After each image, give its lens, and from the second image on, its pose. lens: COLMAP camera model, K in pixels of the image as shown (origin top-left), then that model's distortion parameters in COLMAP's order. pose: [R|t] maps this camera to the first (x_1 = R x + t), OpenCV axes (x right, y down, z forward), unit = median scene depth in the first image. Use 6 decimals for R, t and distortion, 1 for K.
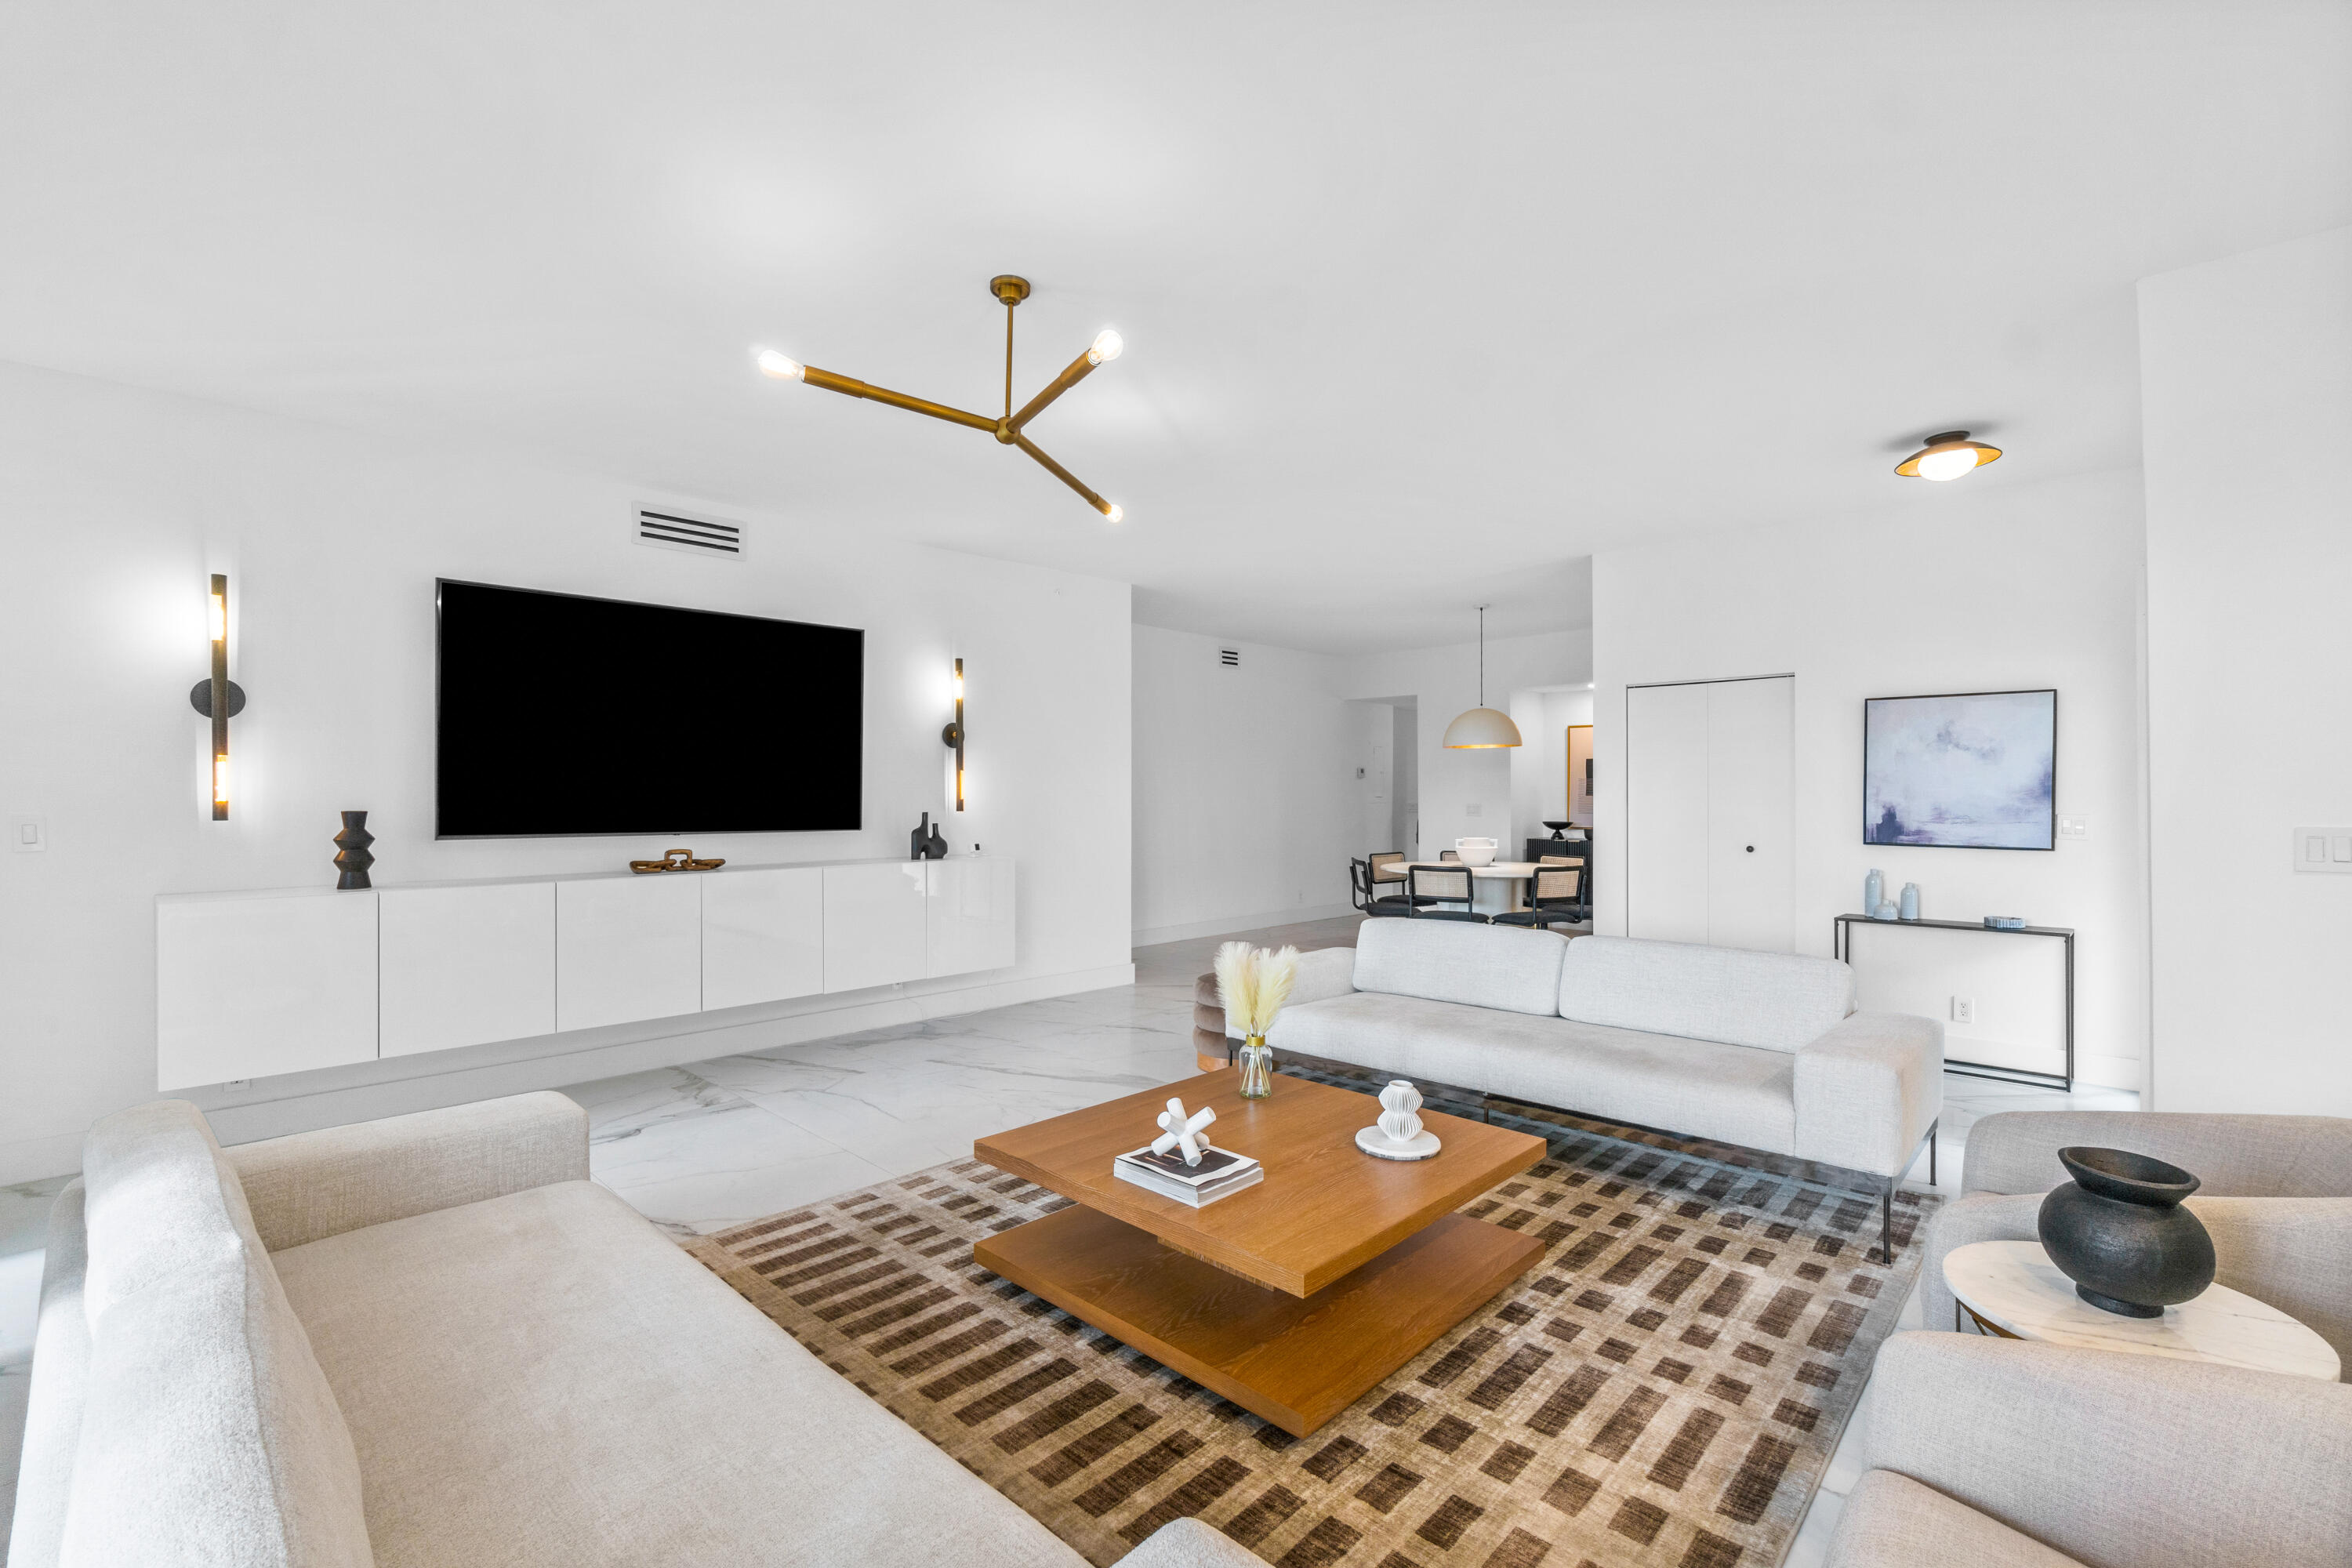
lens RADIAL K [[1019.5, 0, 1194.4], [0, 1019.5, 789.0], [0, 0, 1]] dist [0.004670, 0.000038]
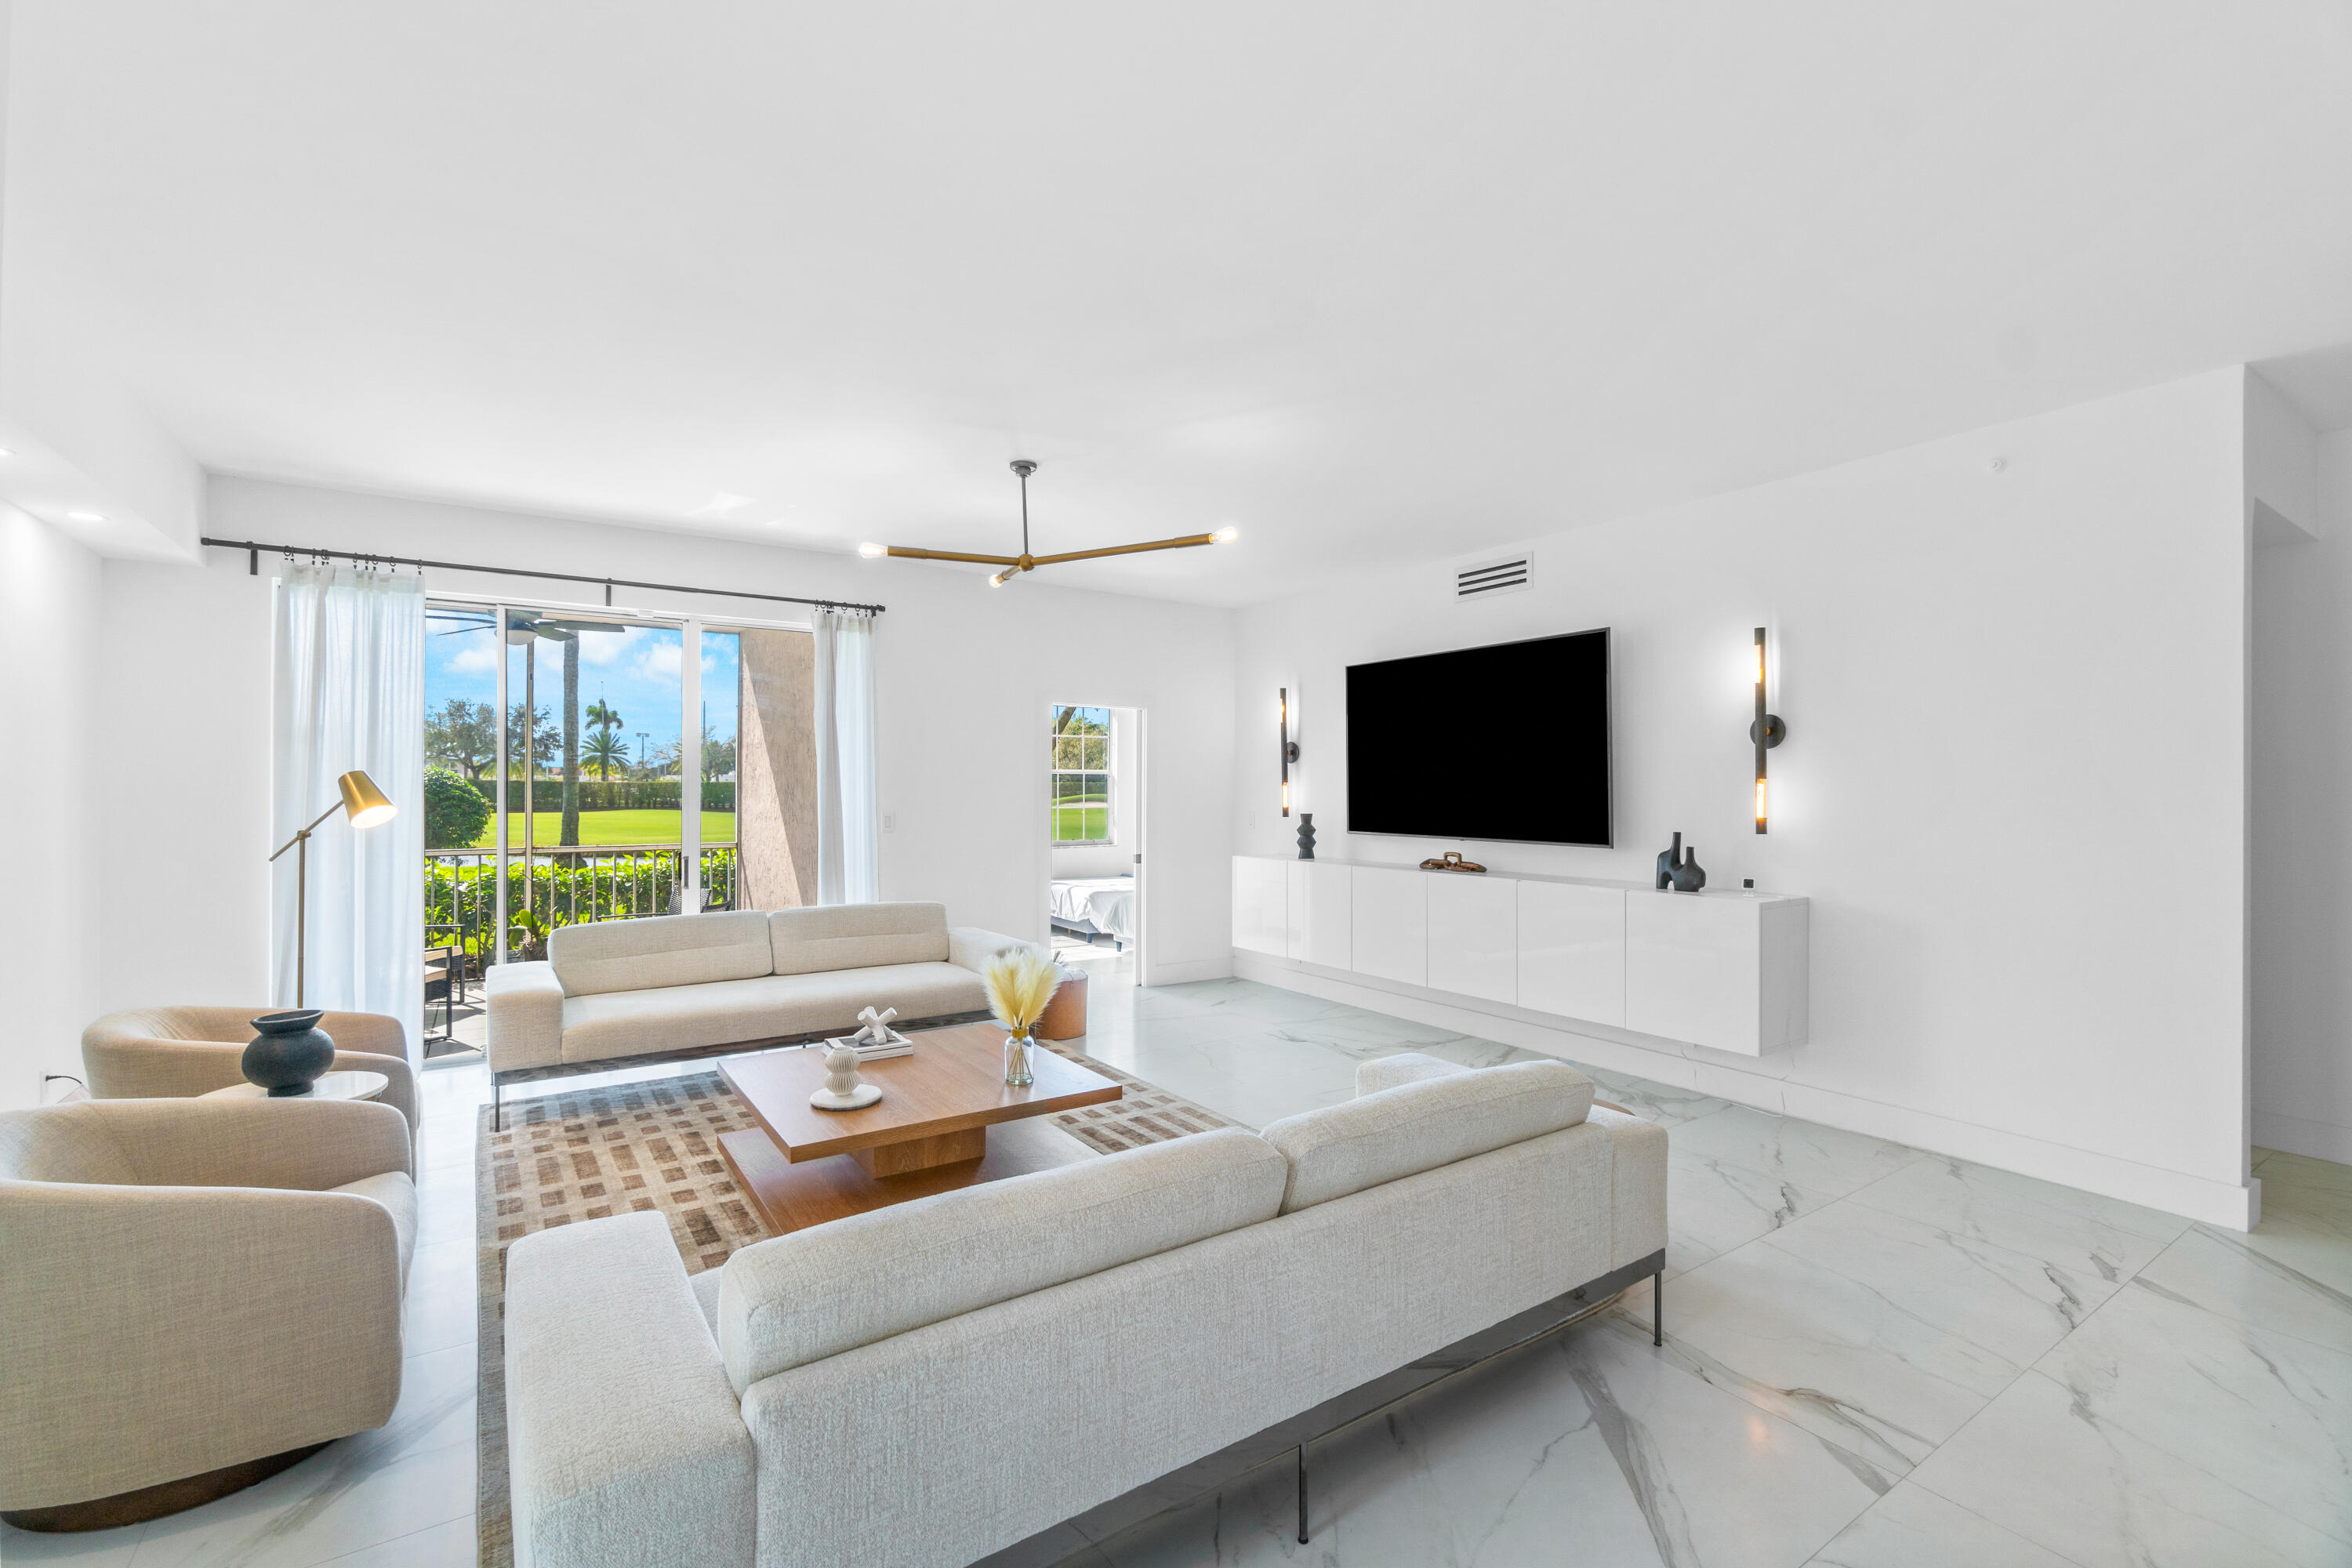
lens RADIAL K [[1019.5, 0, 1146.8], [0, 1019.5, 777.6], [0, 0, 1]] dist [0.004670, 0.000038]
pose [[-0.234604, -0.013947, -0.971991, 0.724744], [0.002154, 0.999887, -0.014867, -0.011162], [0.972089, -0.005582, -0.234547, 0.906085]]
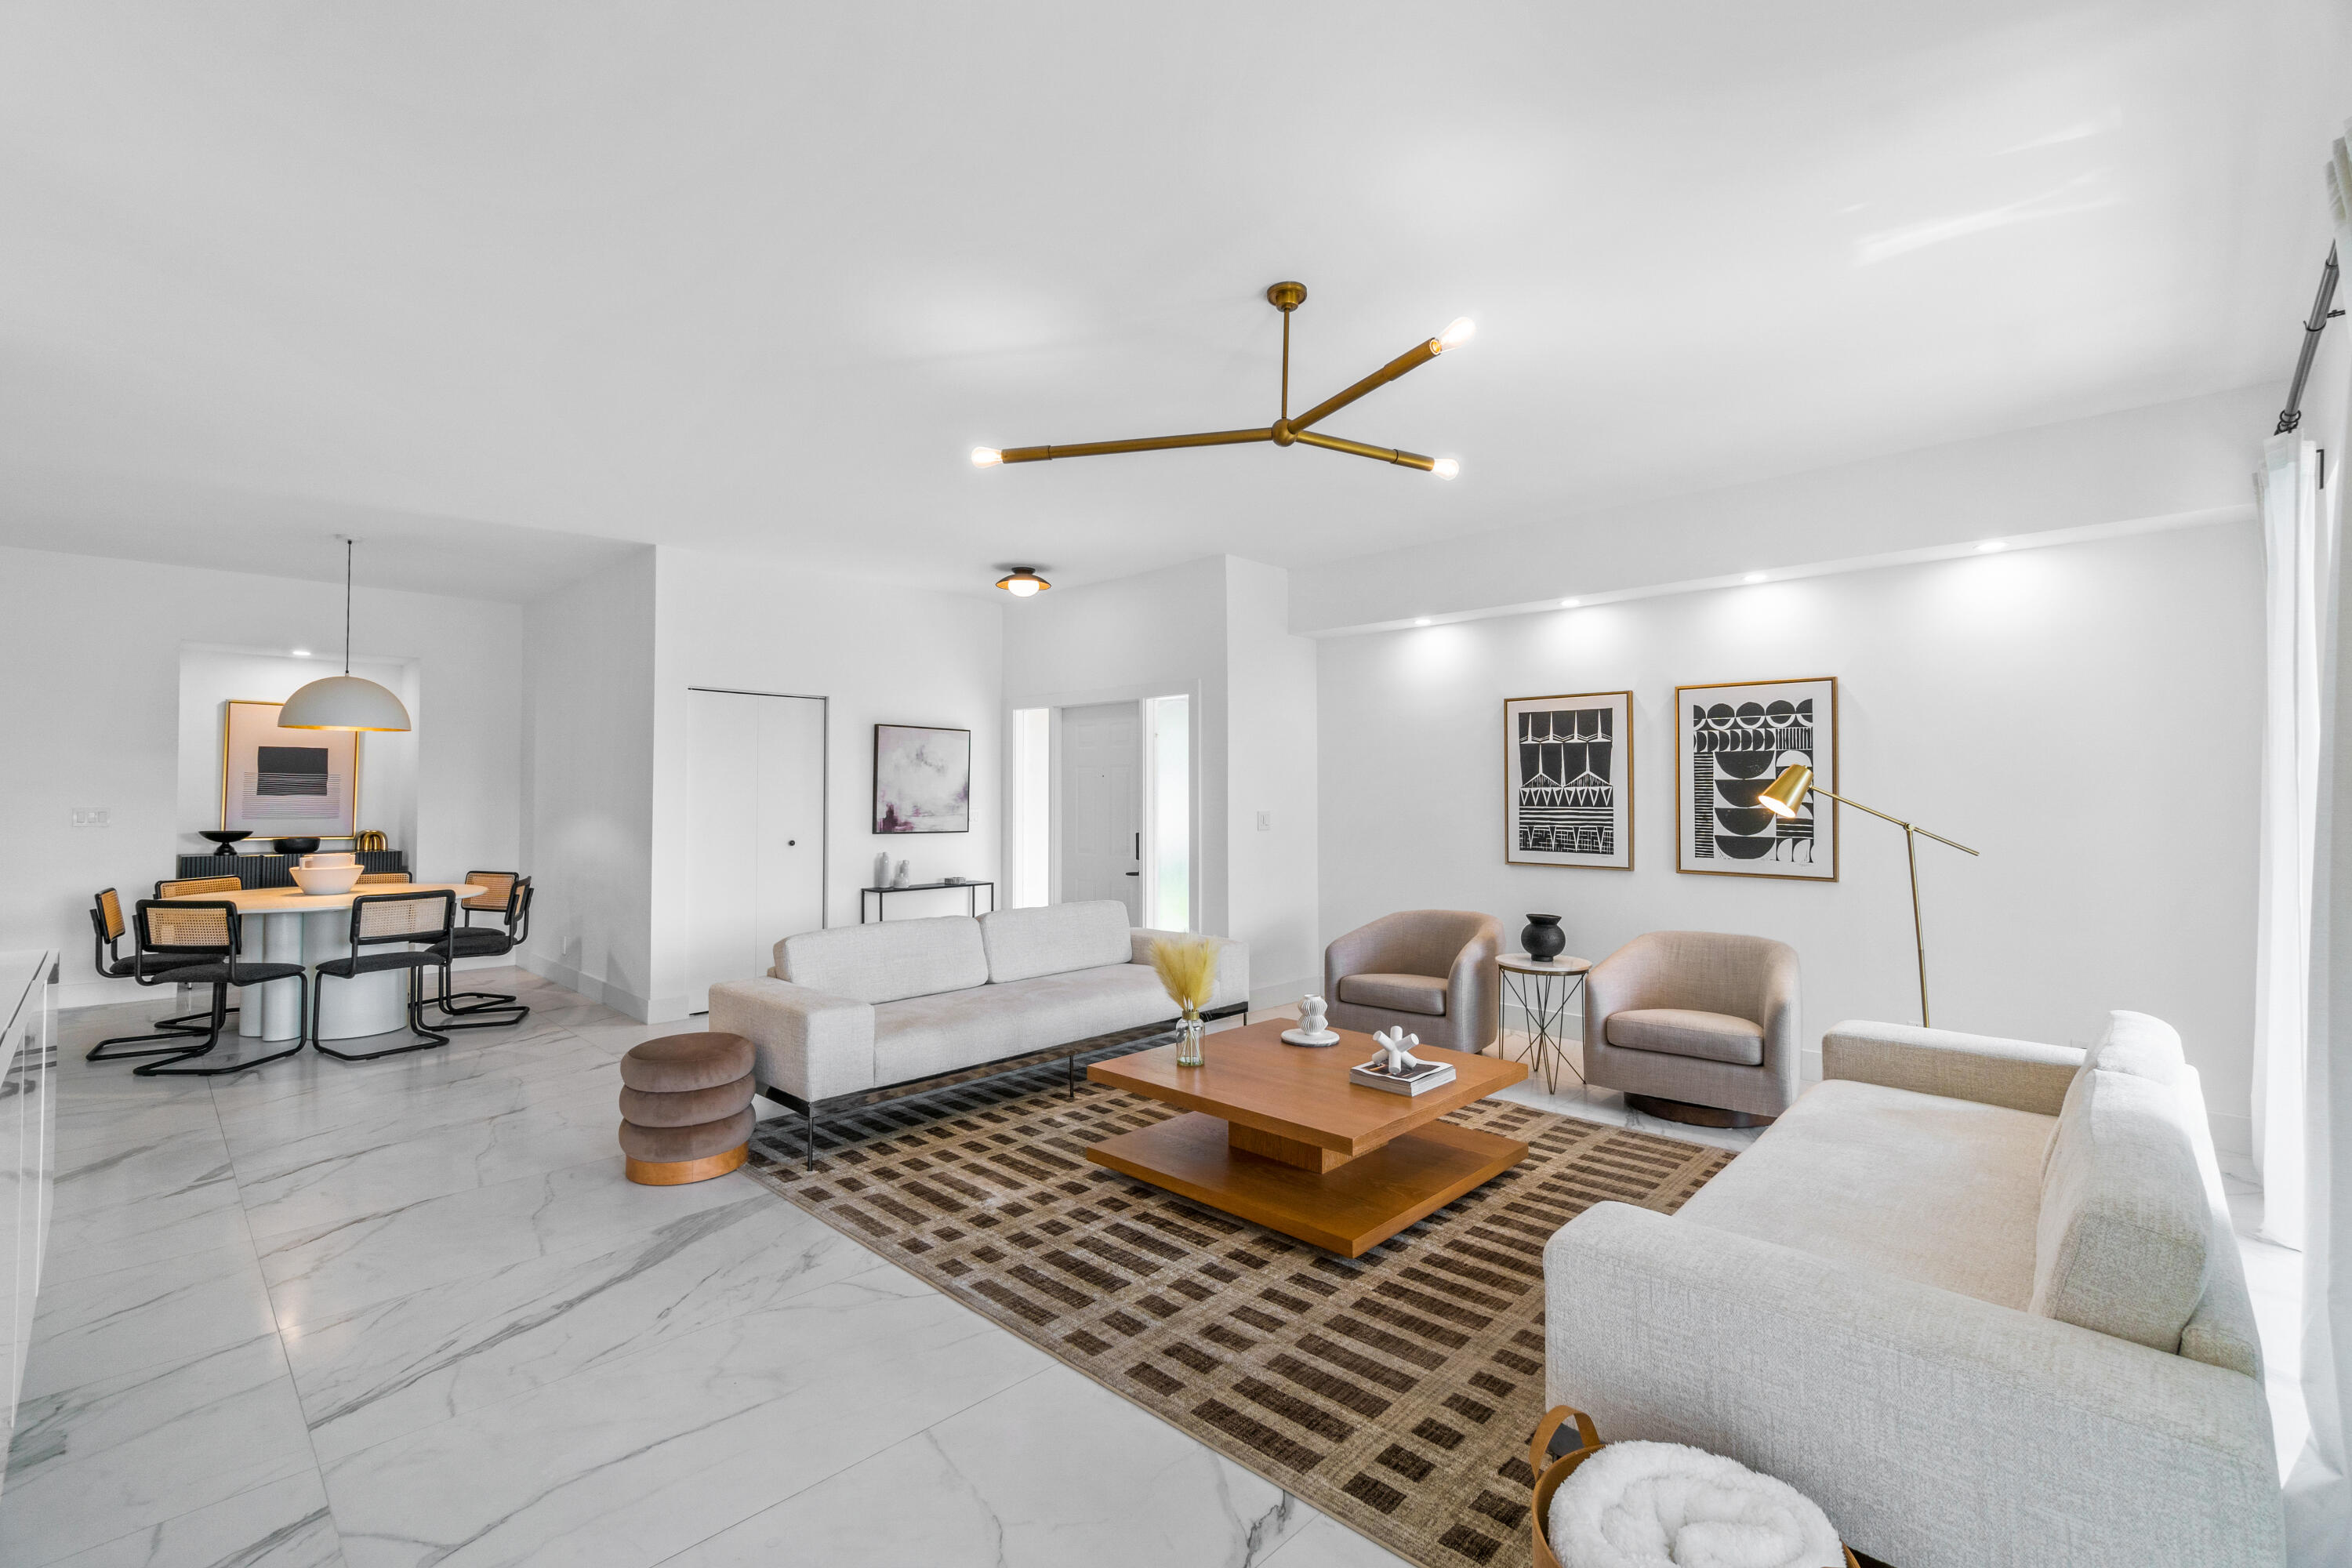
lens RADIAL K [[1019.5, 0, 1152.1], [0, 1019.5, 775.6], [0, 0, 1]] dist [0.004670, 0.000038]
pose [[0.015627, 0.021044, 0.999656, -0.694948], [-0.009751, 0.999734, -0.020894, 0.003133], [-0.999830, -0.009421, 0.015828, 0.663442]]
